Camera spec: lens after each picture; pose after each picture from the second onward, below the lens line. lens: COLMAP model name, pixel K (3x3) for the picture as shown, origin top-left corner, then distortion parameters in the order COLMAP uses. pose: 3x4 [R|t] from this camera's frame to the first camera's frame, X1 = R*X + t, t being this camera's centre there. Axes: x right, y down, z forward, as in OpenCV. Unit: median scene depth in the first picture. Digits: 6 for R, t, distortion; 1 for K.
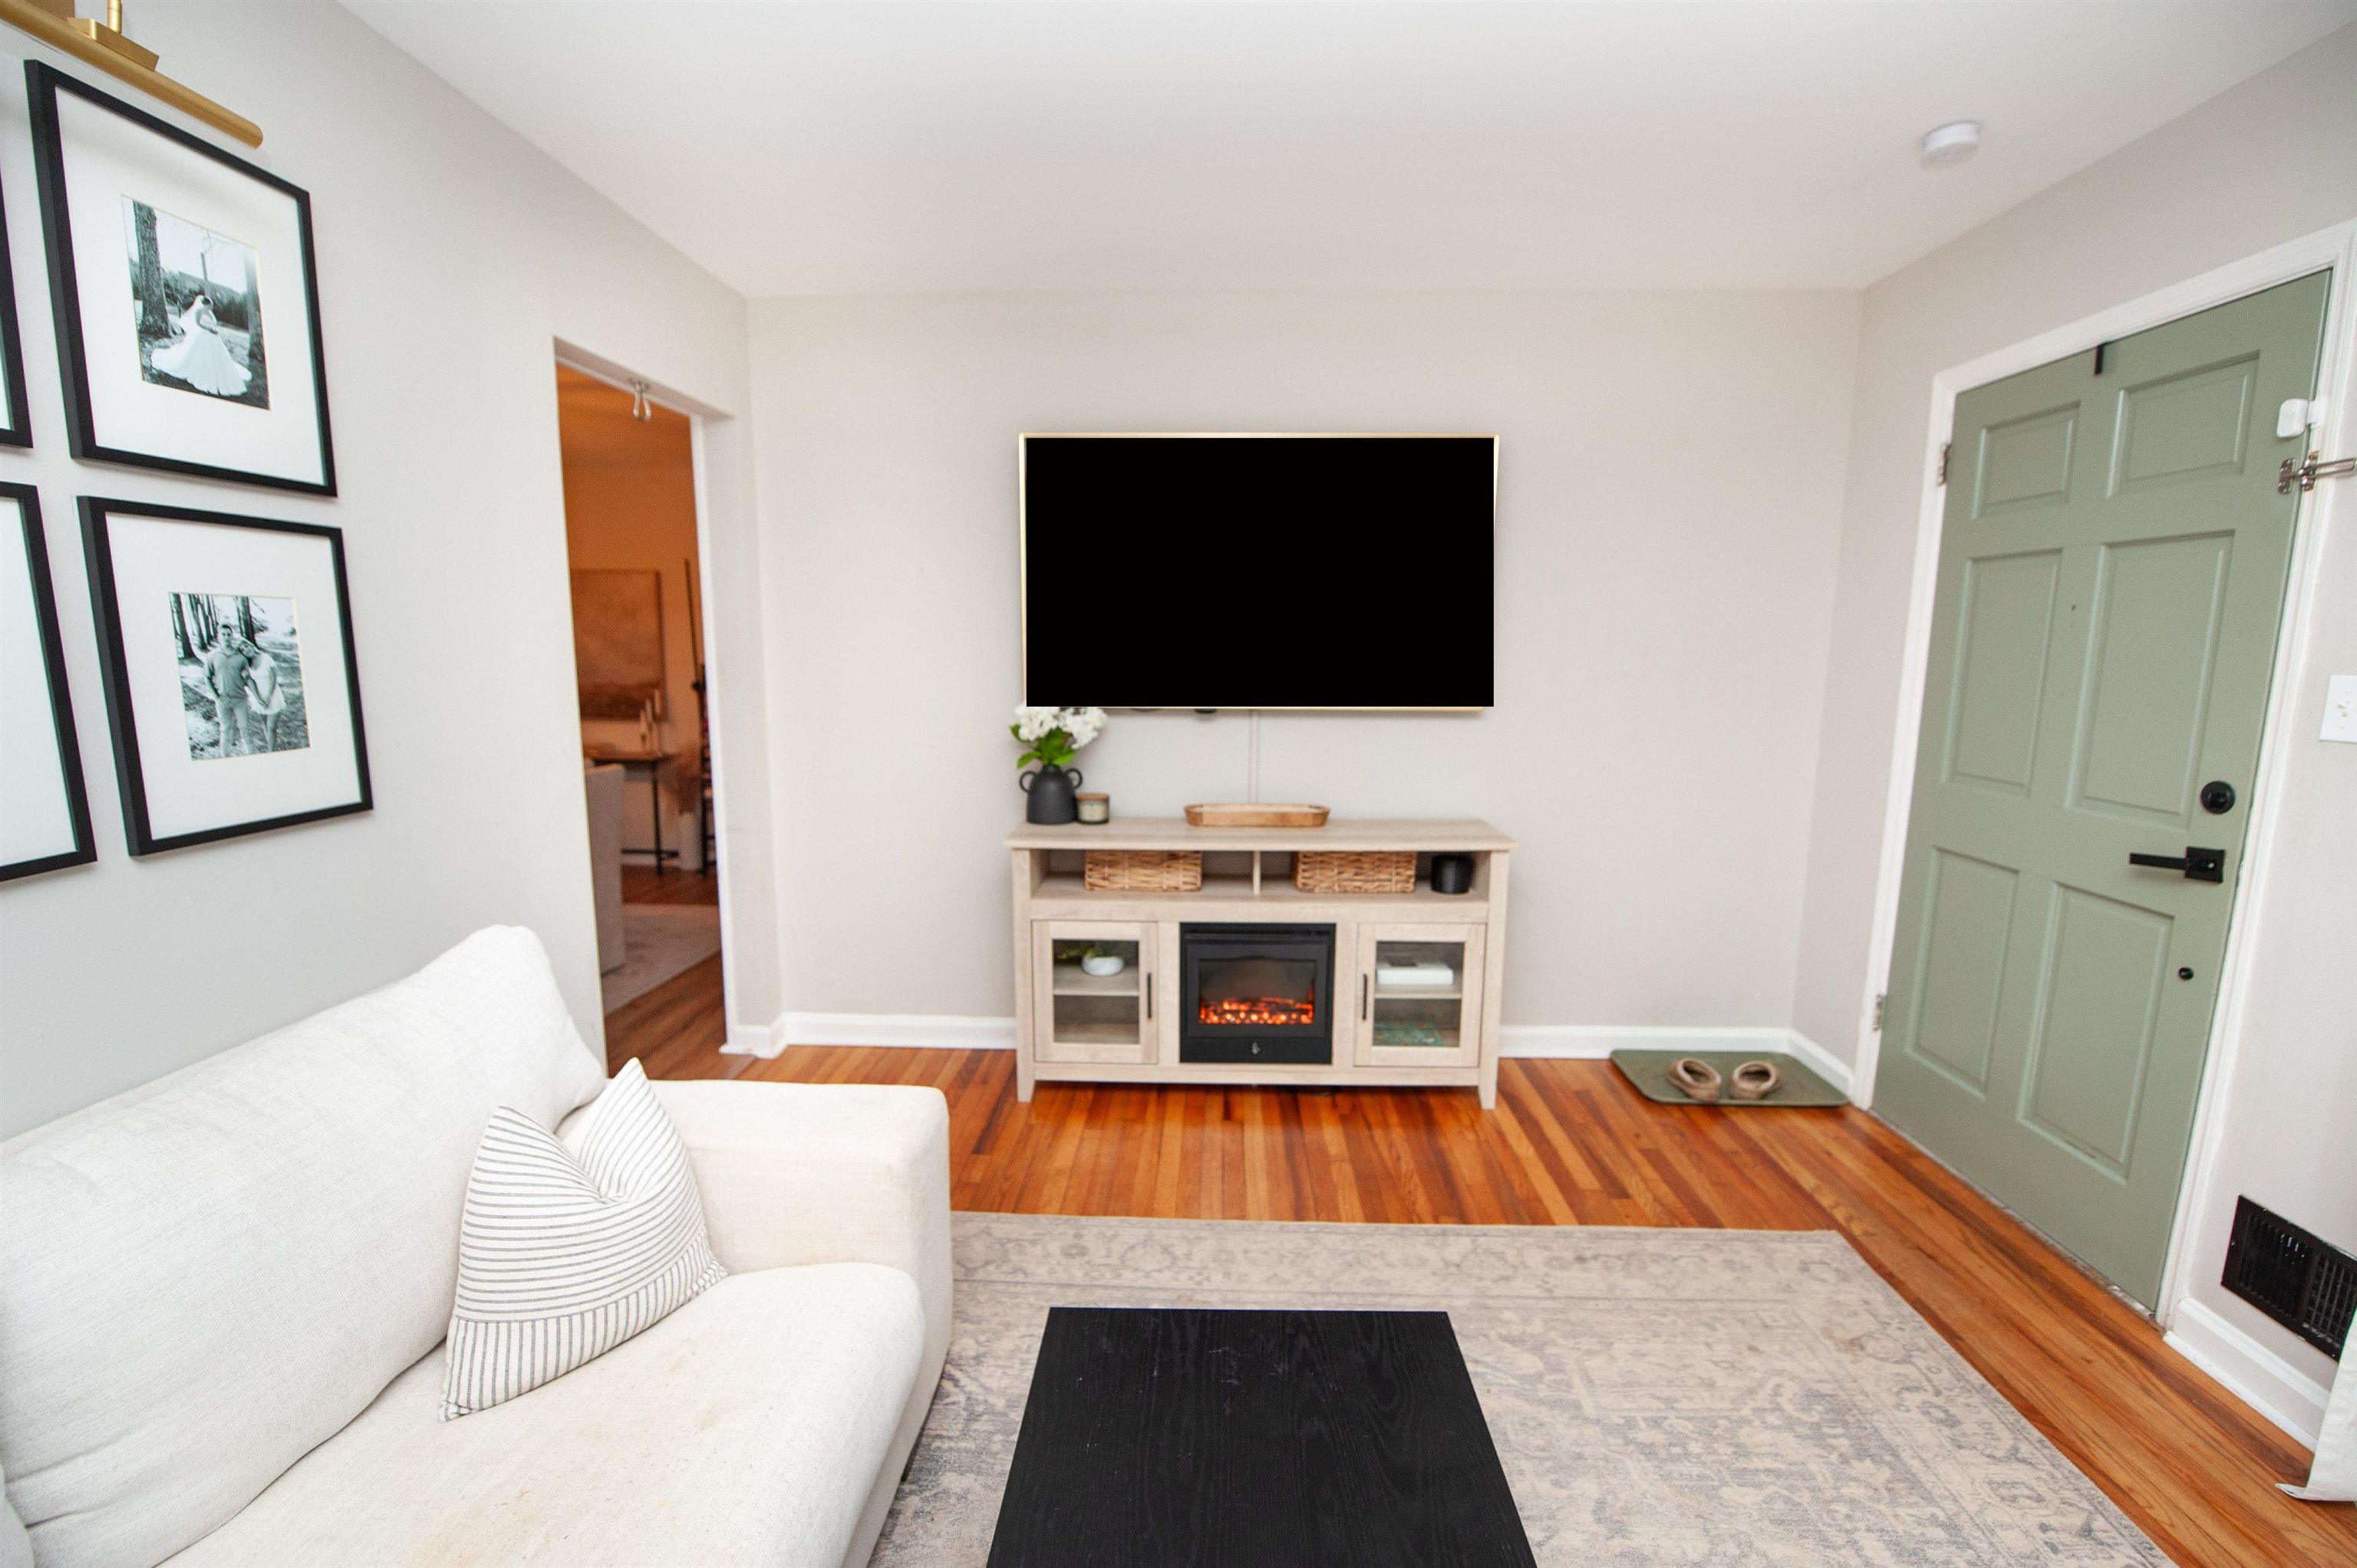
lens RADIAL K [[946.4, 0, 1182.0], [0, 946.4, 785.0], [0, 0, 1]] dist [-0.022463, -0.000558]
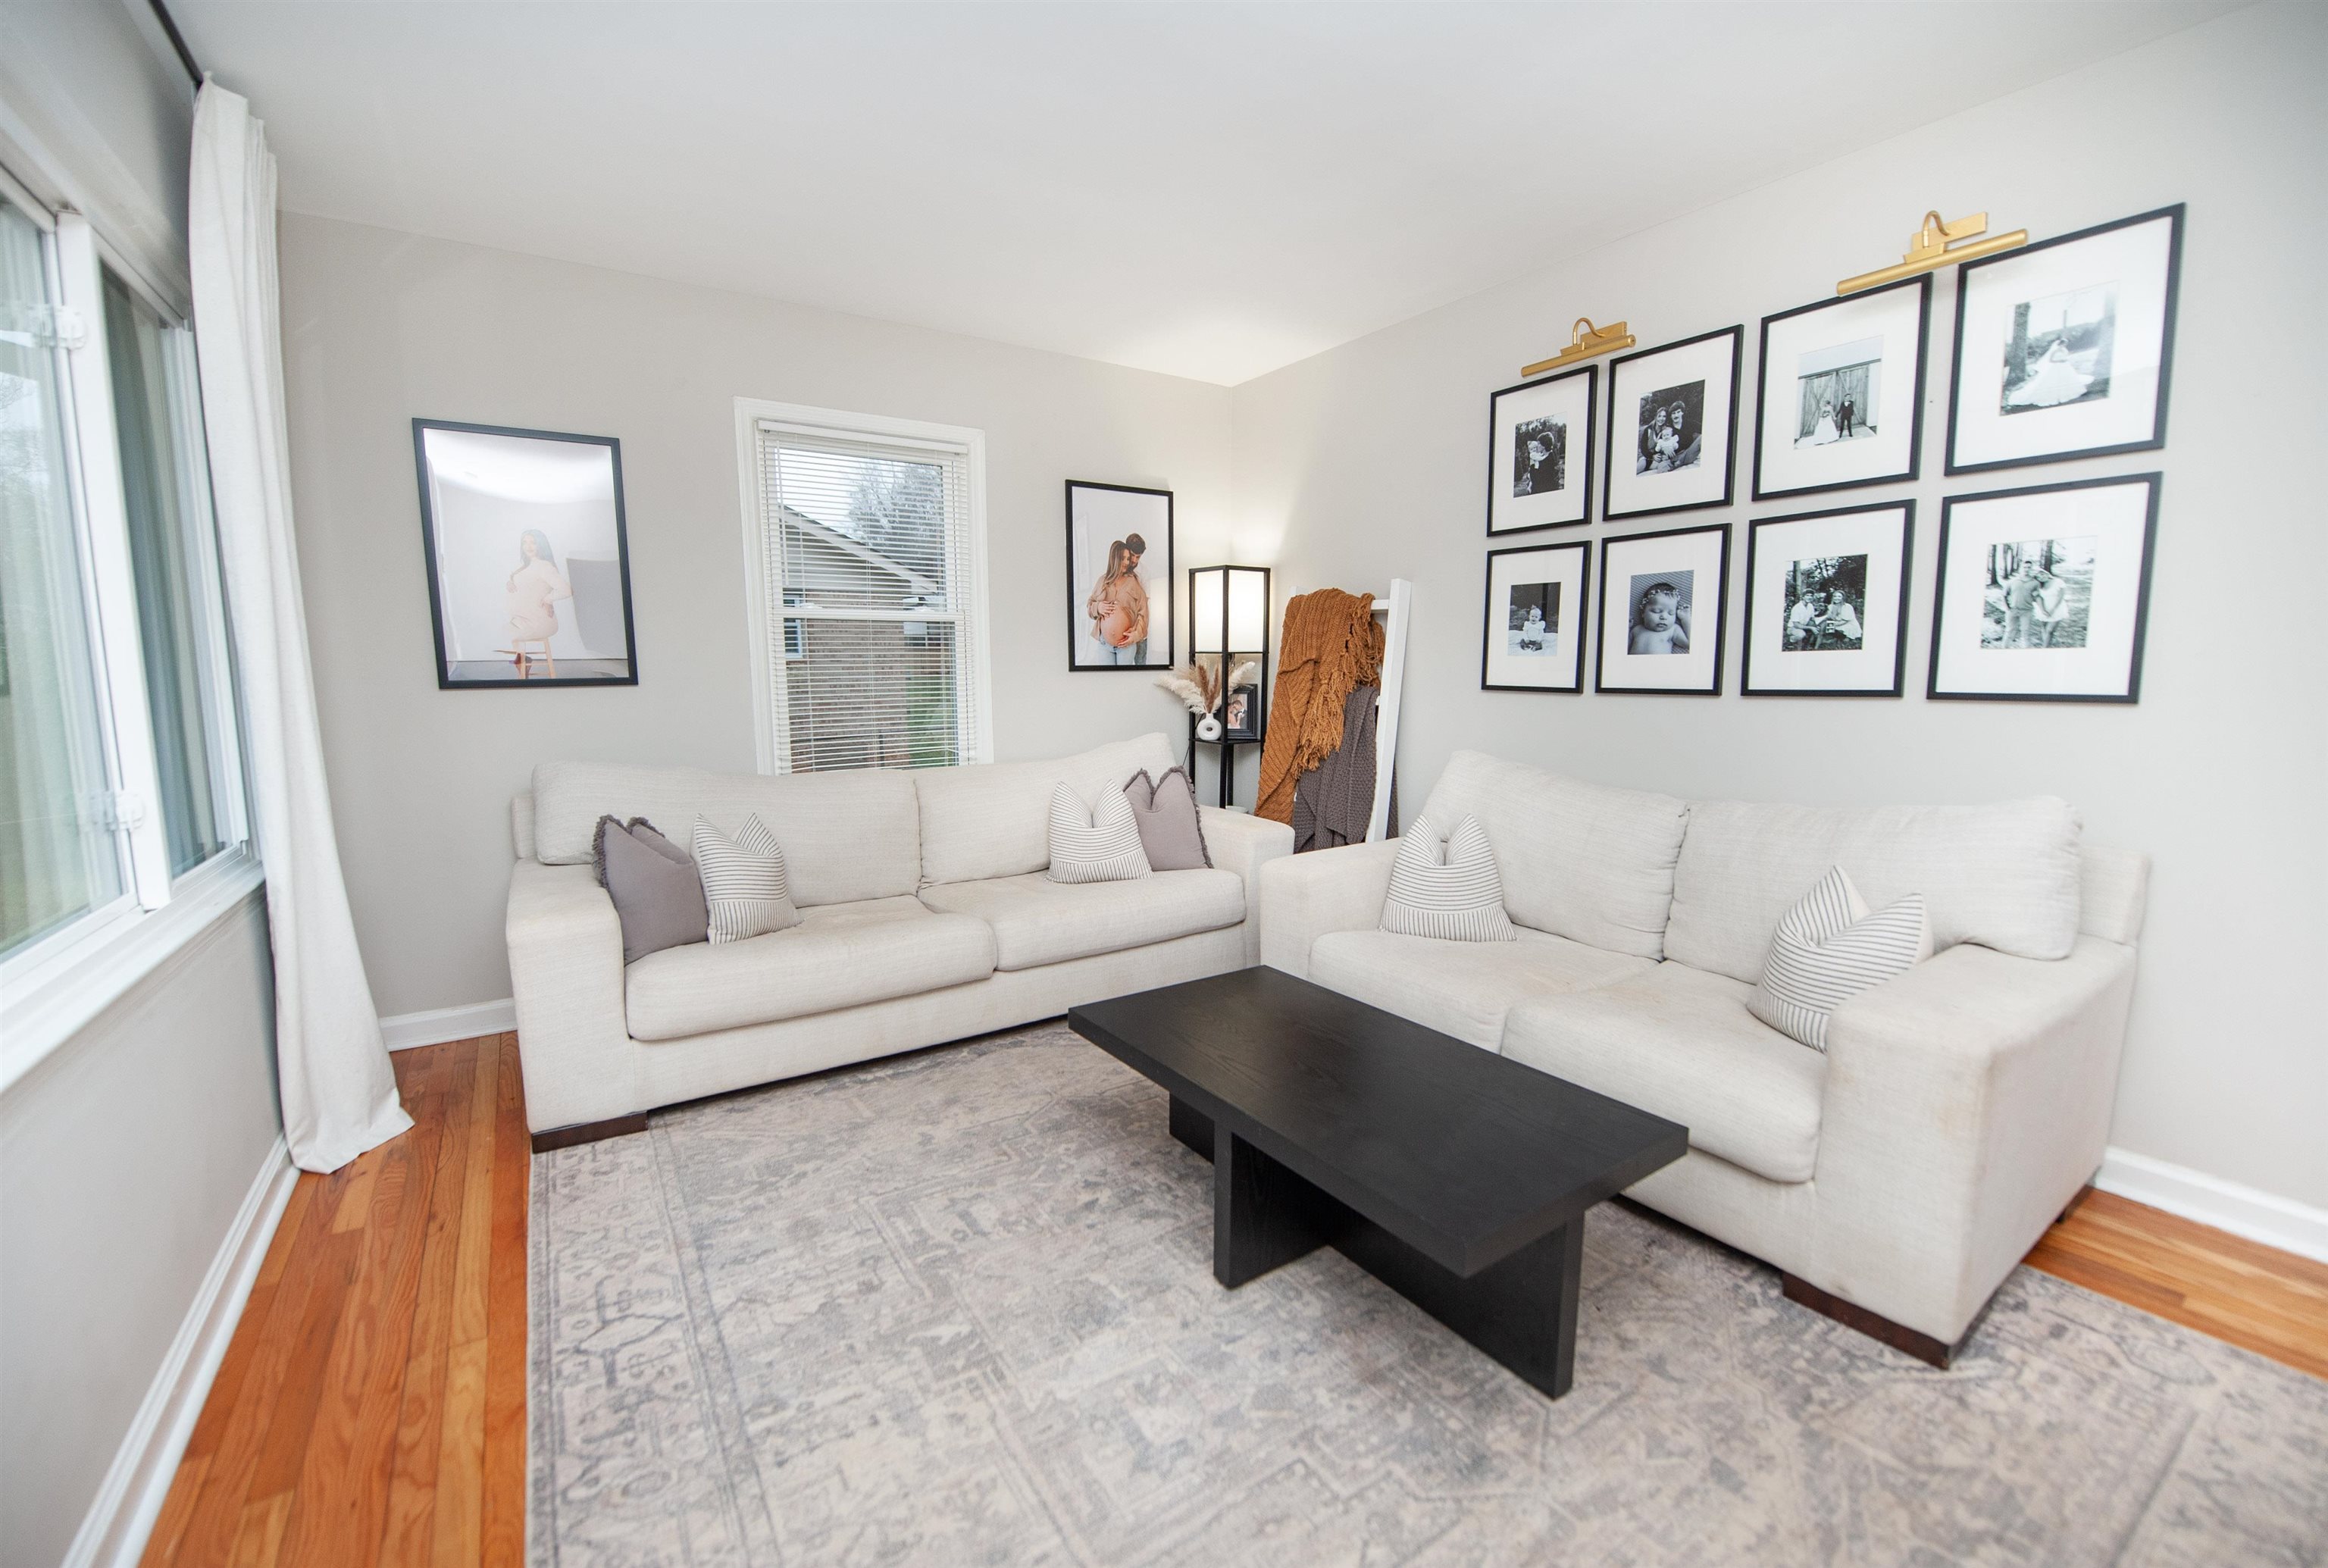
lens RADIAL K [[942.7, 0, 1158.9], [0, 942.7, 783.3], [0, 0, 1]] dist [-0.019460, -0.001622]
pose [[-0.800914, 0.081506, -0.593206, 1.016845], [-0.076356, 0.968702, 0.236192, -0.068376], [0.593890, 0.234465, -0.769624, 1.382528]]
